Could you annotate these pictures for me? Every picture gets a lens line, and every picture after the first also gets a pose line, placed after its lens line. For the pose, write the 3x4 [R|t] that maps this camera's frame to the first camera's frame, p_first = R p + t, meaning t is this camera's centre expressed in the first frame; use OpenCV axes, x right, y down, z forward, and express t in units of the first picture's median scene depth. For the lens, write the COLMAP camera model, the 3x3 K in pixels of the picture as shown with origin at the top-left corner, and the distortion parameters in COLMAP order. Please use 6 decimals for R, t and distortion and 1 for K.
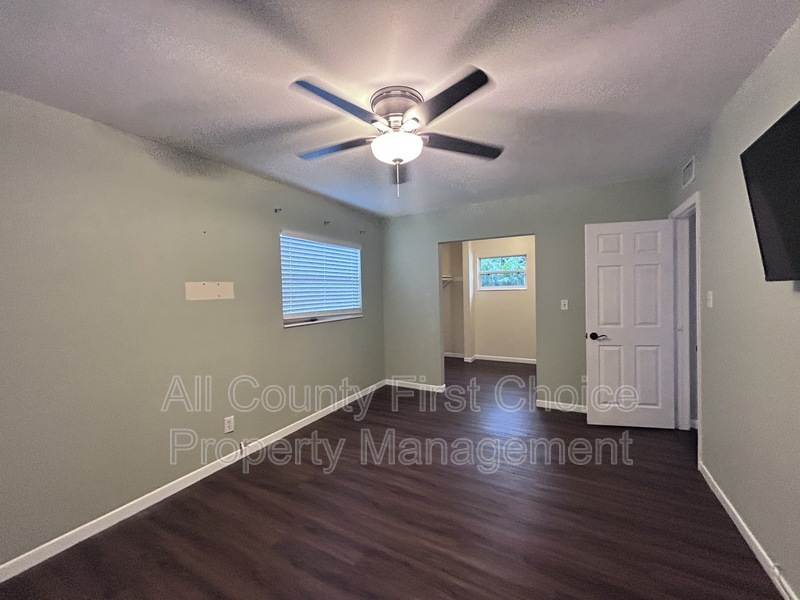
lens RADIAL K [[324.9, 0, 400.0], [0, 324.9, 300.0], [0, 0, 1]] dist [0.002261, 0.000350]
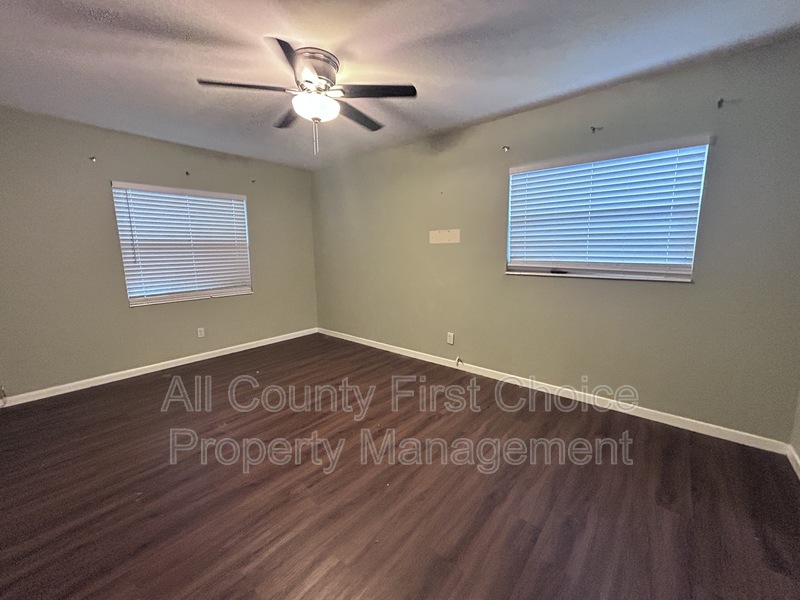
lens RADIAL K [[324.9, 0, 400.0], [0, 324.9, 300.0], [0, 0, 1]] dist [0.002261, 0.000350]
pose [[-0.214591, 0.163211, -0.962971, 0.665266], [-0.024005, 0.984760, 0.172253, 0.002730], [0.976409, 0.060080, -0.207403, 0.902840]]
